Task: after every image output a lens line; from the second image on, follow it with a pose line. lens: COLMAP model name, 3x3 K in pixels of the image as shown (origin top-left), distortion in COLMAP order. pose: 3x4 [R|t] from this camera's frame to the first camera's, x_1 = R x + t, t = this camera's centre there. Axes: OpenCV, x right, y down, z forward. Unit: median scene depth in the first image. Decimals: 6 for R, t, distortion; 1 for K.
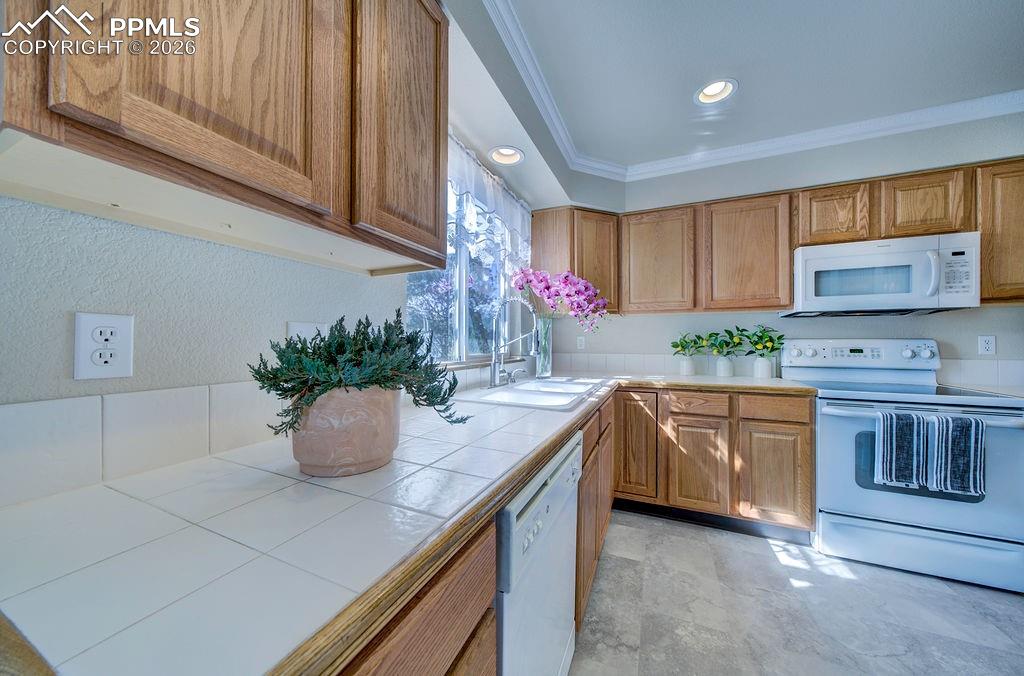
lens RADIAL K [[327.1, 0, 505.1], [0, 327.1, 337.2], [0, 0, 1]] dist [0.001144, 0.000126]
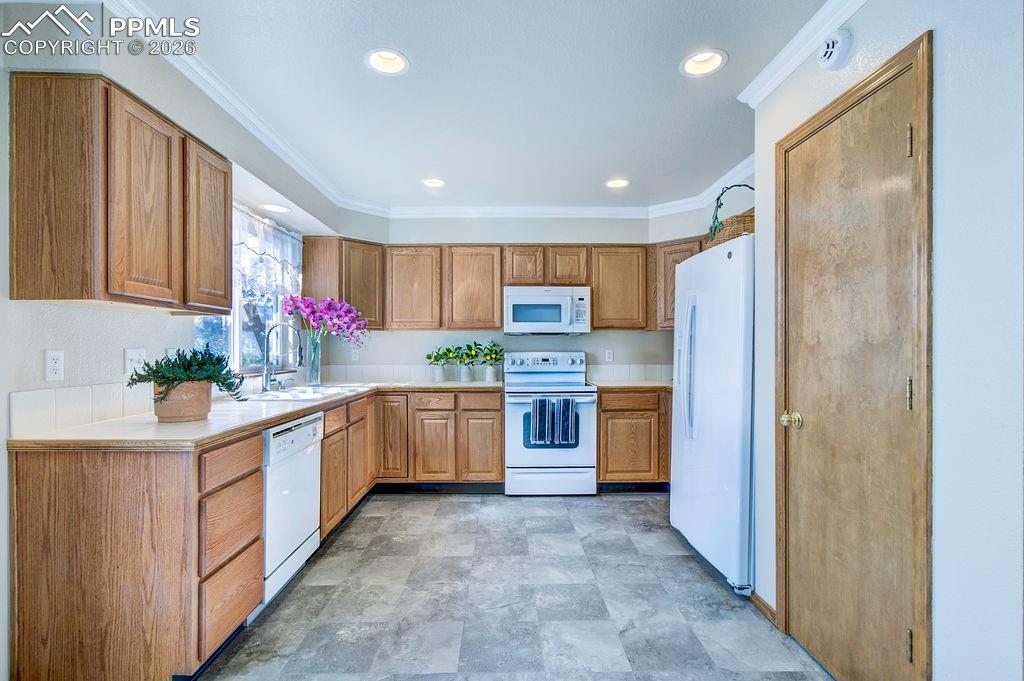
lens RADIAL K [[456.7, 0, 478.5], [0, 456.7, 349.5], [0, 0, 1]] dist [-0.044465, 0.043673]
pose [[0.924672, -0.004440, 0.380739, 0.053689], [-0.001035, 0.999899, 0.014173, -0.035969], [-0.380763, -0.013499, 0.924574, -0.822116]]
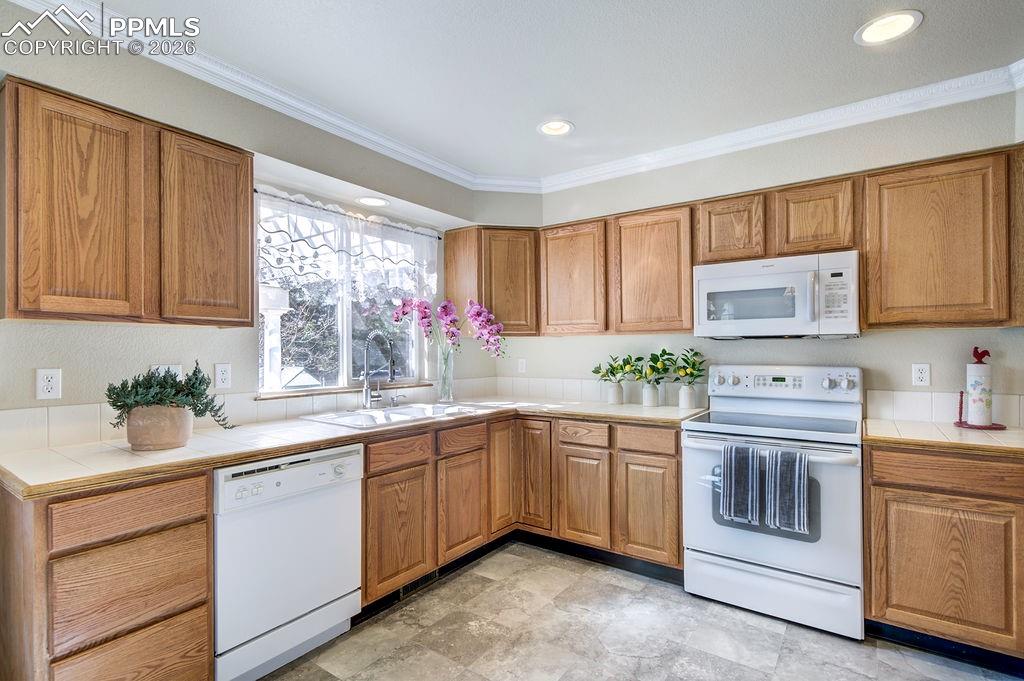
lens RADIAL K [[470.5, 0, 509.0], [0, 470.5, 347.9], [0, 0, 1]] dist [0.003841, 0.001430]
pose [[0.980131, -0.004838, -0.198290, 0.695904], [0.006310, 0.999957, 0.006791, -0.062625], [0.198249, -0.007907, 0.980120, -0.423928]]
